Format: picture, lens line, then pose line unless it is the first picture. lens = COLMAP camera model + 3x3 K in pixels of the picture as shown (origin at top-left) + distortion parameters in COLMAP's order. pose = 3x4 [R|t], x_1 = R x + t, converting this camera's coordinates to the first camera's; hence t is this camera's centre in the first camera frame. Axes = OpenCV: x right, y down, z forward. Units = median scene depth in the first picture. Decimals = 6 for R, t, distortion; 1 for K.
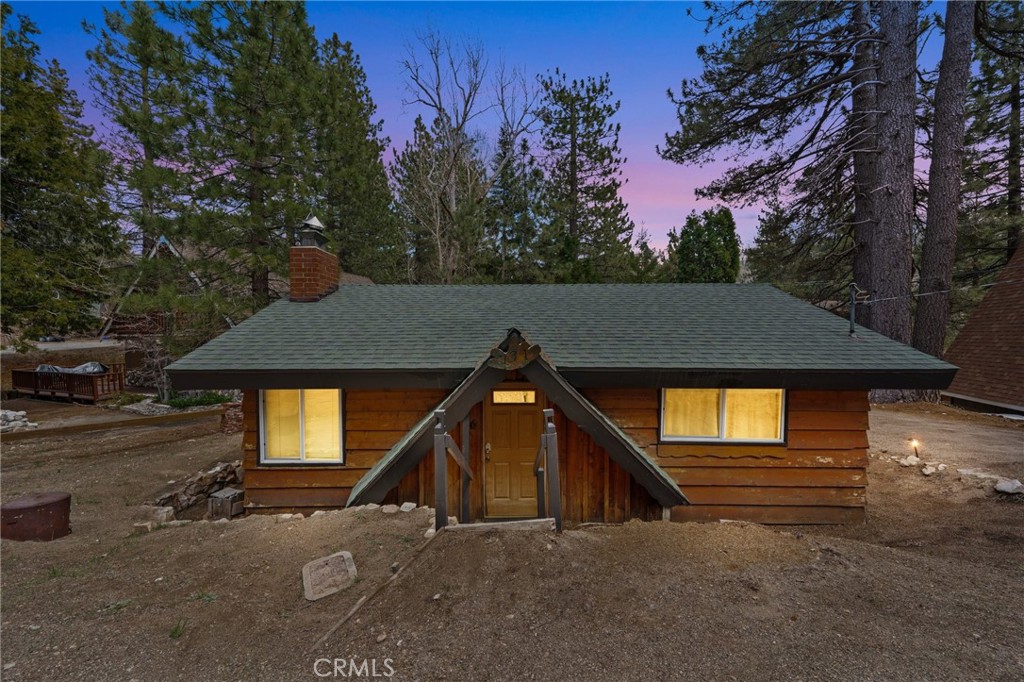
lens RADIAL K [[350.5, 0, 511.3], [0, 350.5, 345.1], [0, 0, 1]] dist [-0.001298, -0.000040]
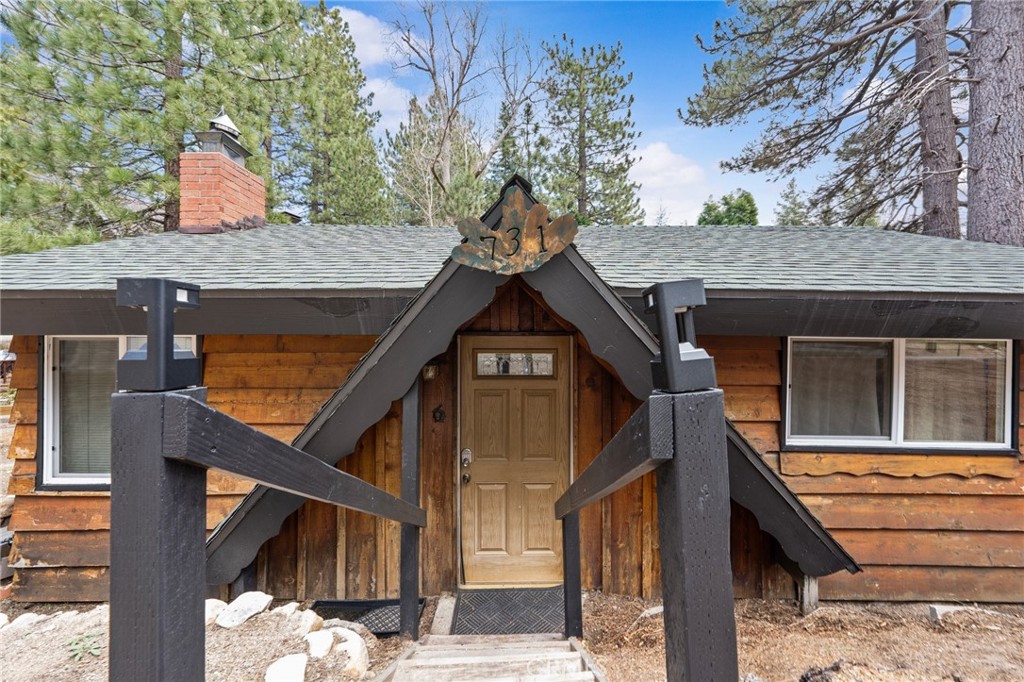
lens RADIAL K [[360.9, 0, 513.8], [0, 360.9, 337.6], [0, 0, 1]] dist [-0.001209, 0.000027]
pose [[0.999979, 0.005258, 0.003887, 0.000986], [-0.005132, 0.999483, -0.031739, 0.031312], [-0.004052, 0.031718, 0.999489, 0.108563]]
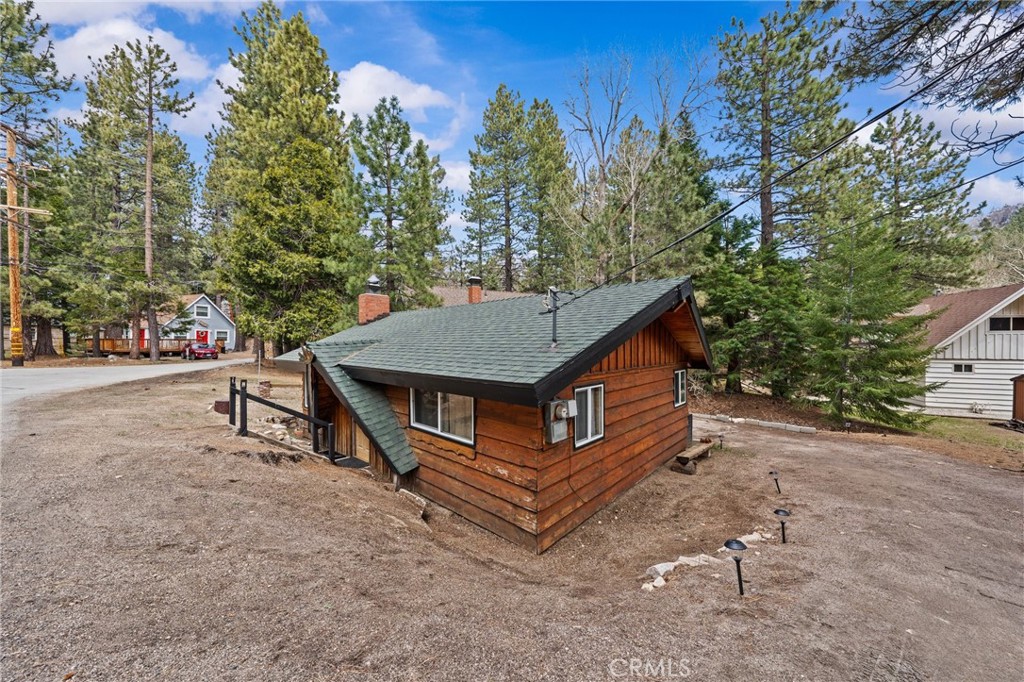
lens RADIAL K [[351.3, 0, 509.1], [0, 351.3, 344.1], [0, 0, 1]] dist [-0.001623, 0.000091]
pose [[0.738889, 0.002005, -0.673825, 0.389717], [-0.021022, 0.999577, -0.020078, -0.002882], [0.673500, 0.029000, 0.738618, 0.066349]]
